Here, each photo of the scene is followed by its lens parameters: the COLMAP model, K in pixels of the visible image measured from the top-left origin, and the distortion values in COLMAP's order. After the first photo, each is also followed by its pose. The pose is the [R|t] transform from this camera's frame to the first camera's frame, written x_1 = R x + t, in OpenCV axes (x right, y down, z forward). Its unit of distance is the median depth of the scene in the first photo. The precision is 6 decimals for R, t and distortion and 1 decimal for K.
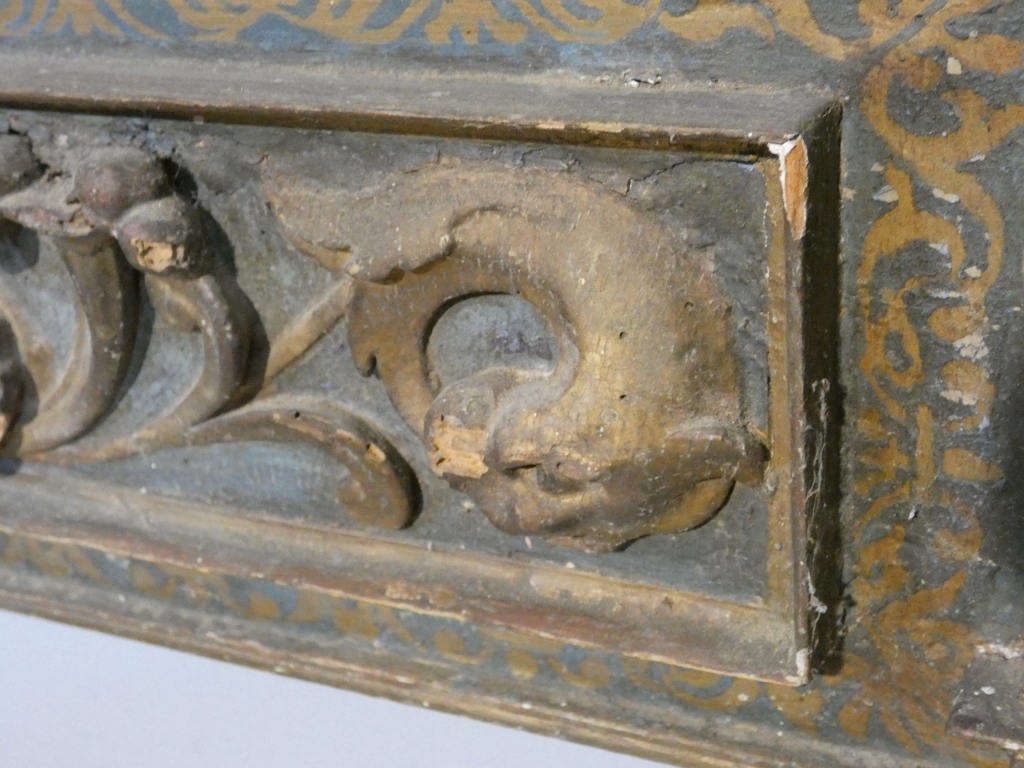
lens RADIAL K [[1476.5, 0, 519.6], [0, 1476.5, 384.4], [0, 0, 1]] dist [0.024494, 0.000000]
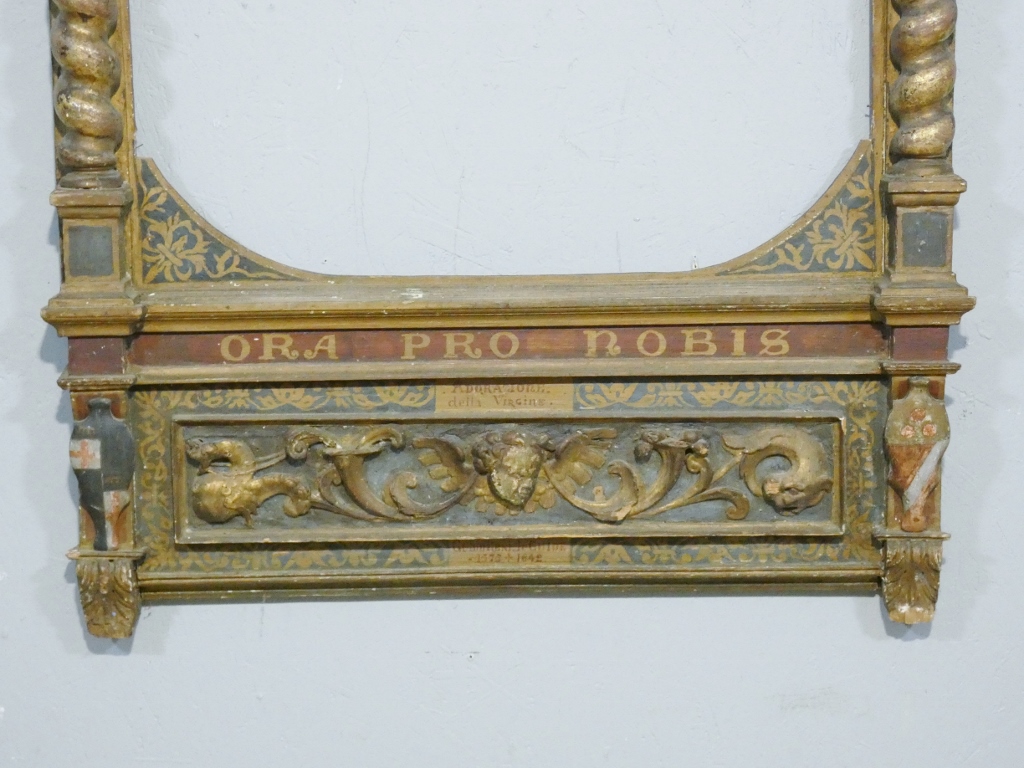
lens RADIAL K [[2701.2, 0, 528.8], [0, 2701.2, 379.8], [0, 0, 1]] dist [0.271619, 0.000000]
pose [[0.906565, 0.003109, 0.422054, -4.618906], [0.127854, 0.950965, -0.281635, 2.155904], [-0.402235, 0.309282, 0.861715, -6.564609]]
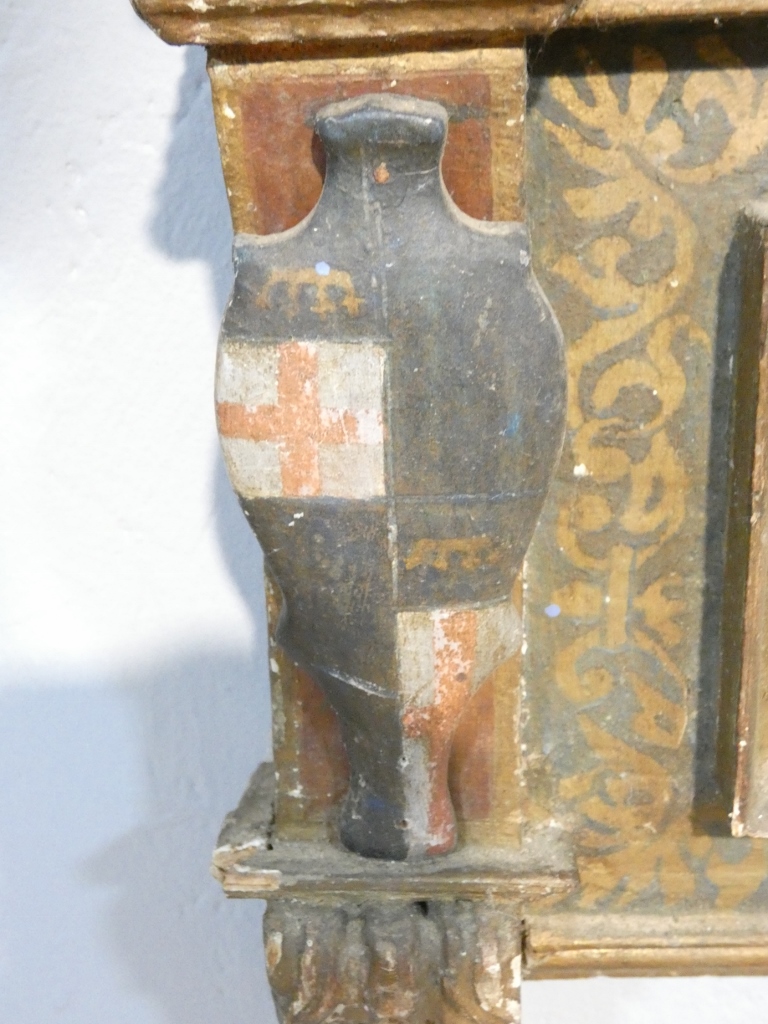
lens RADIAL K [[1476.5, 0, 385.1], [0, 1476.5, 519.4], [0, 0, 1]] dist [0.024494, 0.000000]
pose [[0.925197, -0.072084, 0.372578, -2.435381], [0.124850, 0.984957, -0.119467, -0.166028], [-0.358362, 0.157047, 0.920279, 1.041725]]
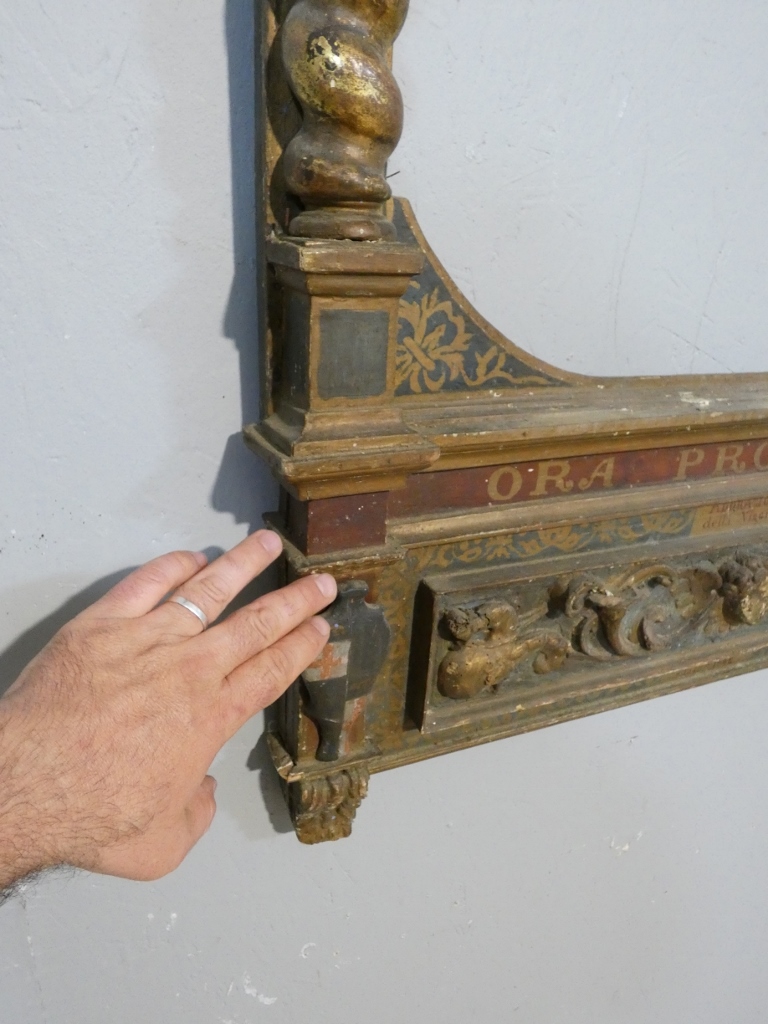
lens RADIAL K [[712.8, 0, 380.4], [0, 712.8, 512.1], [0, 0, 1]] dist [0.000790, -0.014237]
pose [[0.673558, -0.168905, 0.719577, -3.151525], [0.230313, 0.973032, 0.012815, -0.652596], [-0.702336, 0.157097, 0.694295, 0.632229]]
